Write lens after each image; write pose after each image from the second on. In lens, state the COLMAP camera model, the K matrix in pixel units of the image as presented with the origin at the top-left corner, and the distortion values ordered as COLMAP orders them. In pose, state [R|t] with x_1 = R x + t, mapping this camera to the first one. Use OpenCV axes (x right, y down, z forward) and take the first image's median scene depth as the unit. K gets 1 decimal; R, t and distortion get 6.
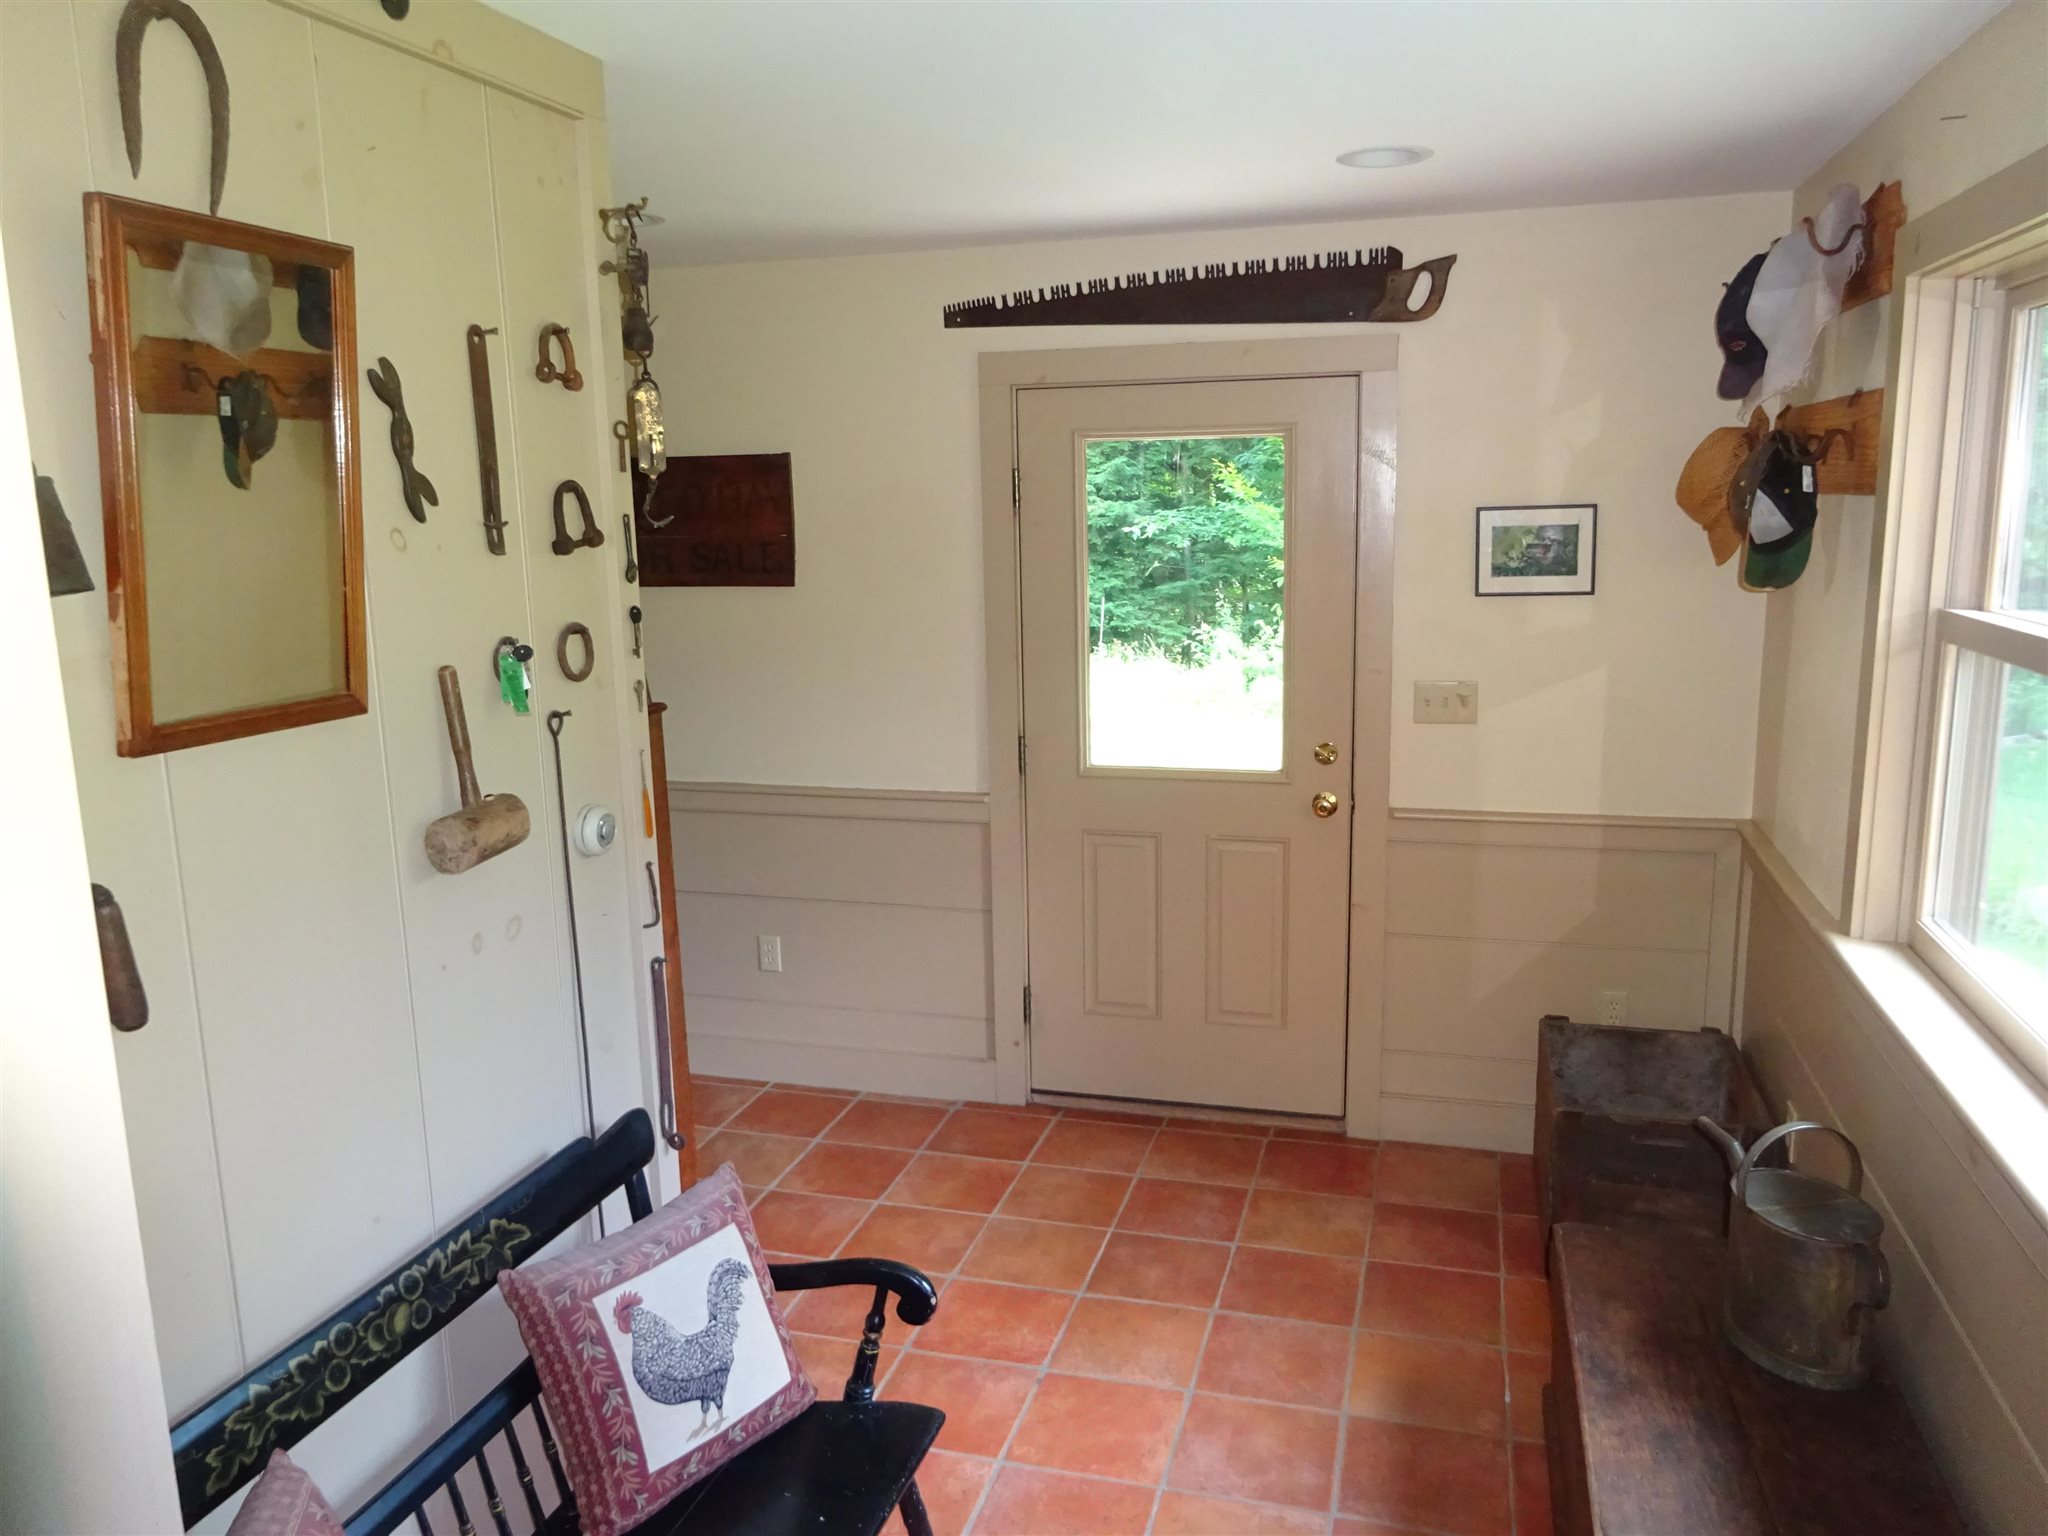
lens RADIAL K [[1482.8, 0, 1014.6], [0, 1482.8, 763.4], [0, 0, 1]] dist [-0.018118, -0.002074]
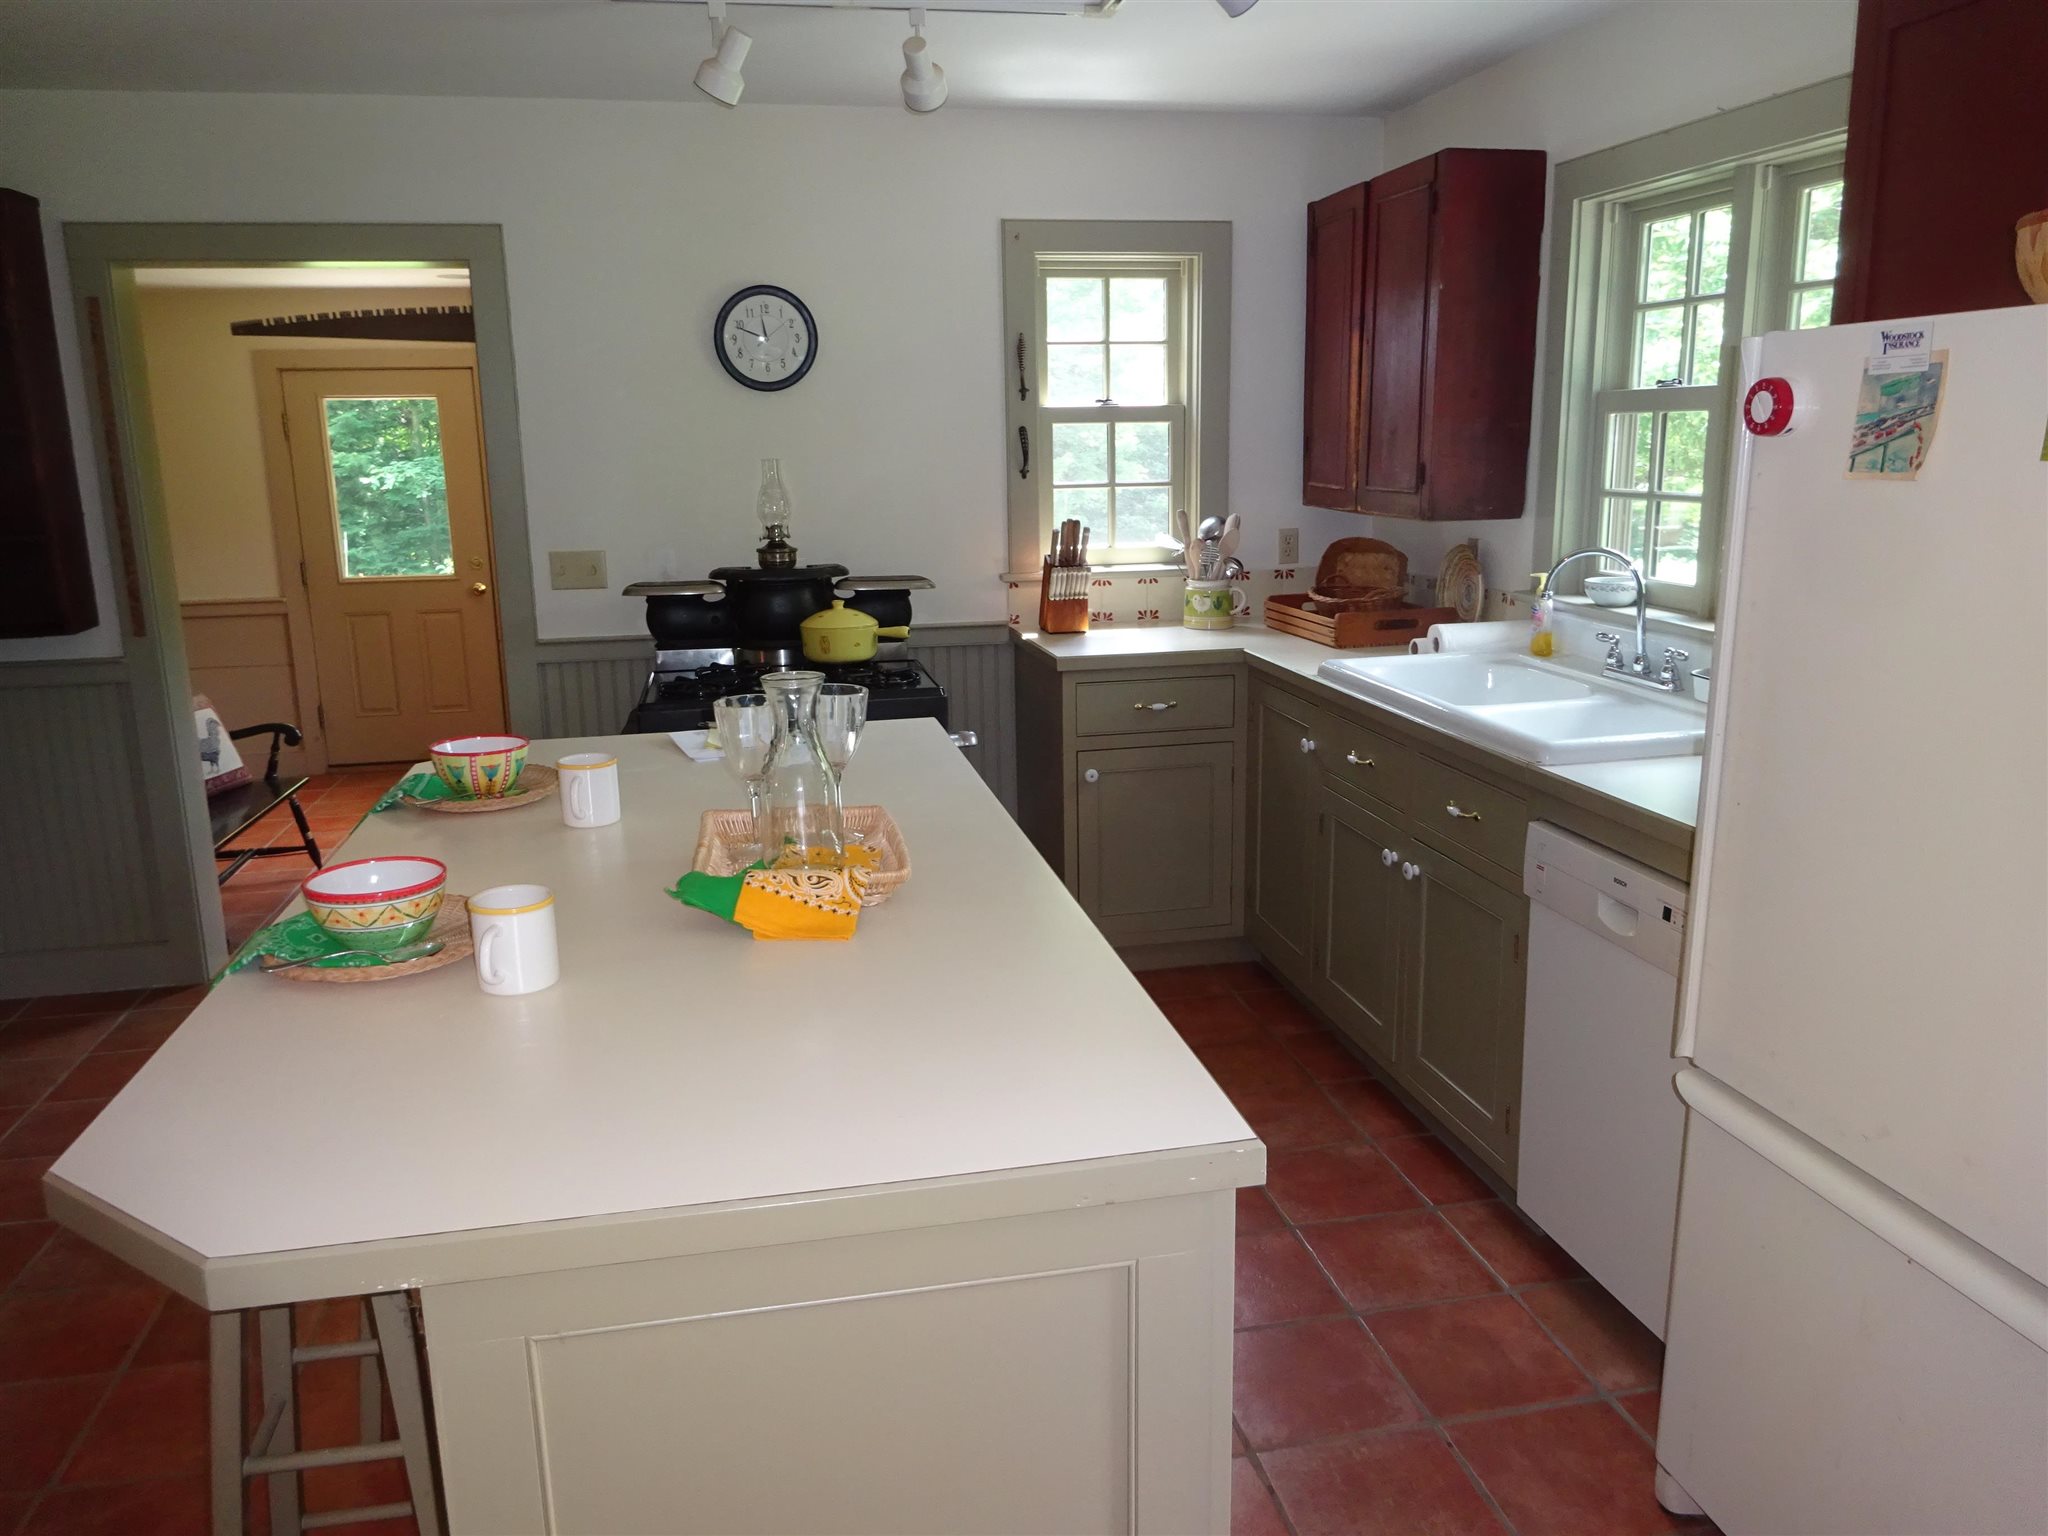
lens RADIAL K [[1482.8, 0, 1028.7], [0, 1482.8, 781.6], [0, 0, 1]] dist [-0.018118, -0.002074]
pose [[0.882863, -0.099481, 0.458973, -0.064976], [0.081428, 0.994930, 0.059017, 0.210655], [-0.462517, -0.014731, 0.886488, -1.003333]]
